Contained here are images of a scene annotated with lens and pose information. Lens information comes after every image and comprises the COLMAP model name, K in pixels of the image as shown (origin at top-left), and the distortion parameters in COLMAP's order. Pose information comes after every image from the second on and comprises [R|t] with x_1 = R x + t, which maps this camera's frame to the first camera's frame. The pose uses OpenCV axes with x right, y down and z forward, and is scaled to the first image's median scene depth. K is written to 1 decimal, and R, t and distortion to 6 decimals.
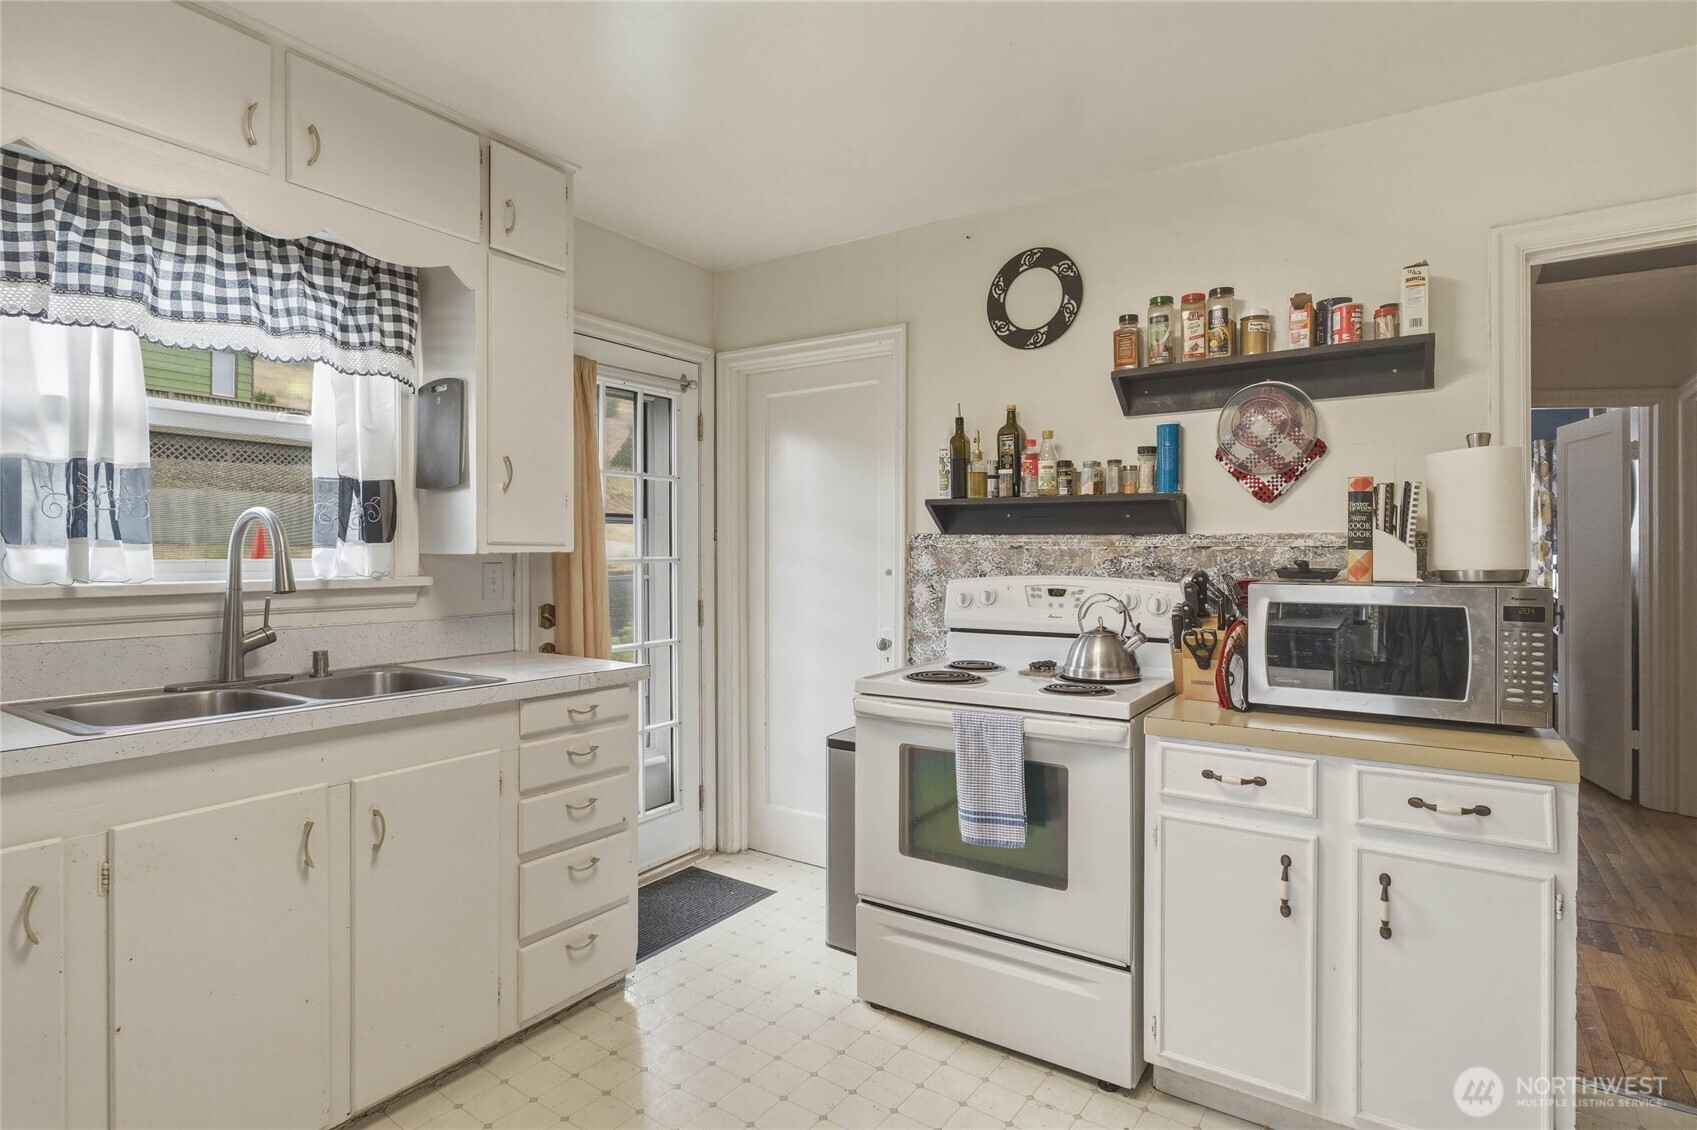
lens RADIAL K [[869.6, 0, 849.5], [0, 869.6, 556.9], [0, 0, 1]] dist [-0.004411, 0.001438]
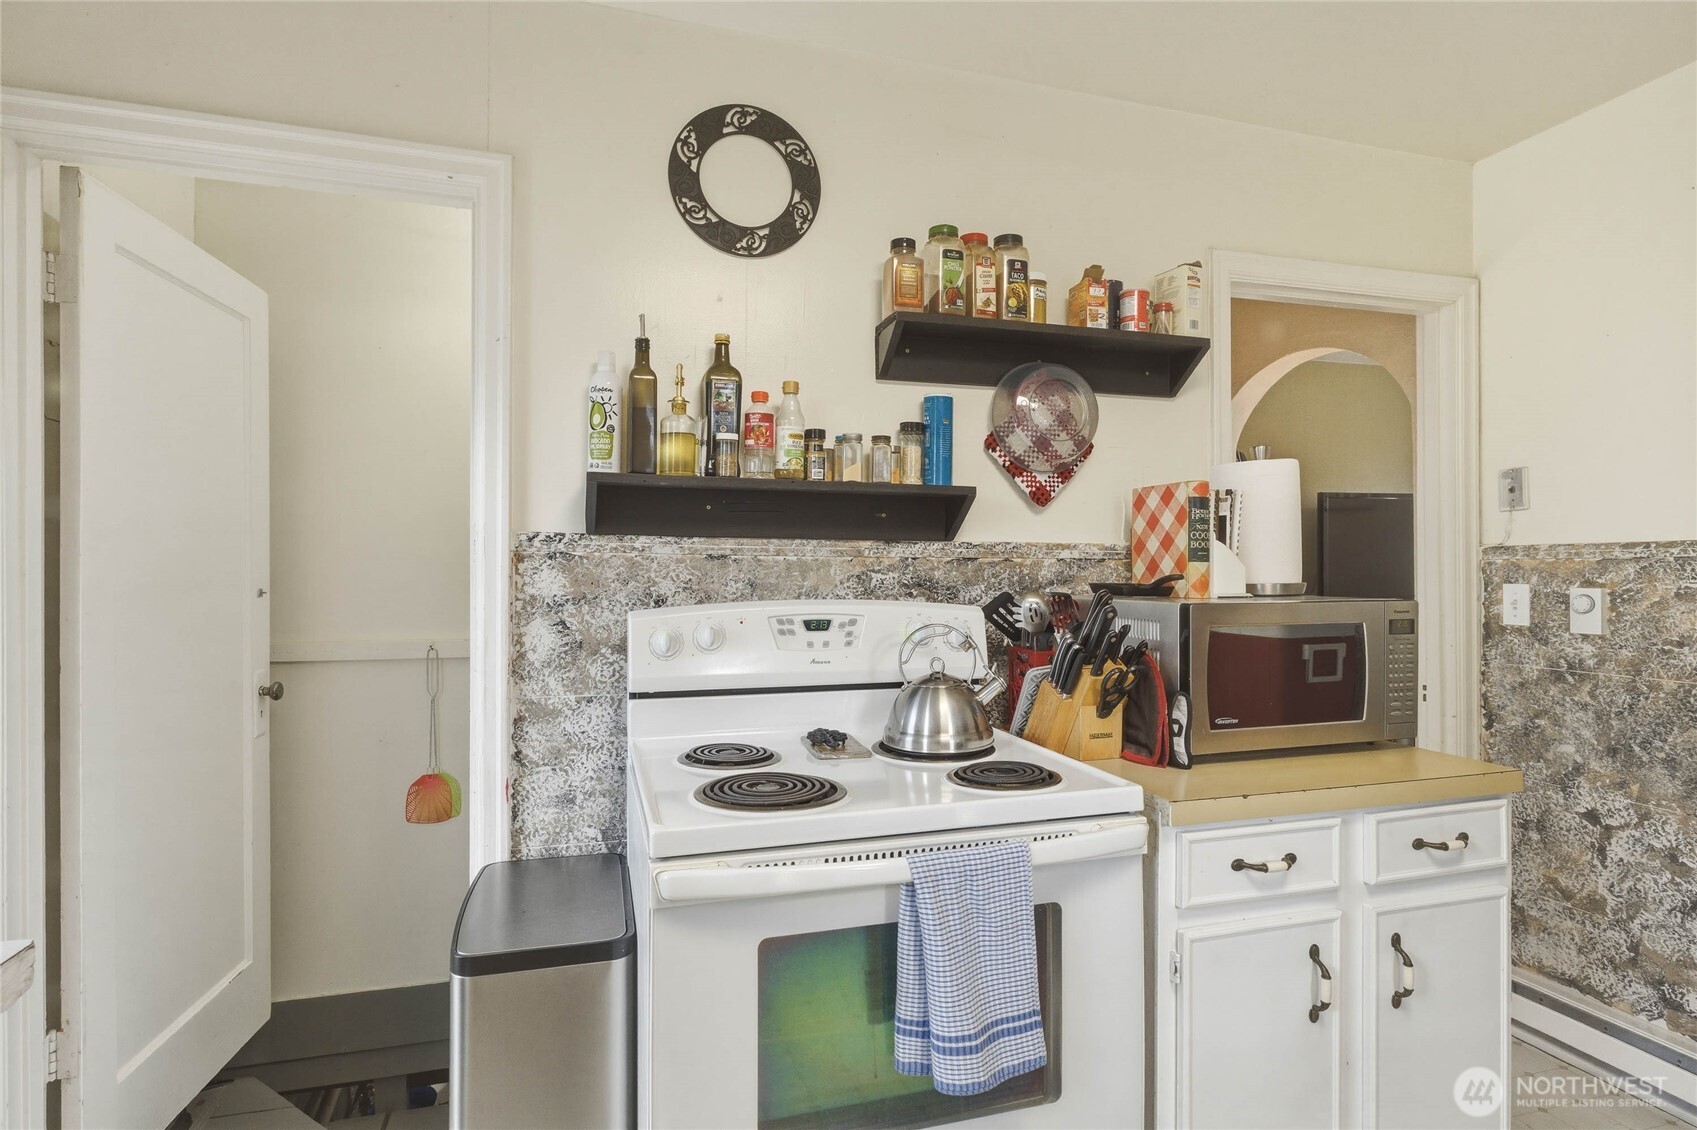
lens RADIAL K [[869.6, 0, 845.9], [0, 869.6, 563.2], [0, 0, 1]] dist [-0.004411, 0.001438]
pose [[0.639545, 0.002823, 0.768749, -0.262641], [0.003425, 0.999973, -0.006521, -0.002119], [-0.768746, 0.006804, 0.639518, 0.555623]]
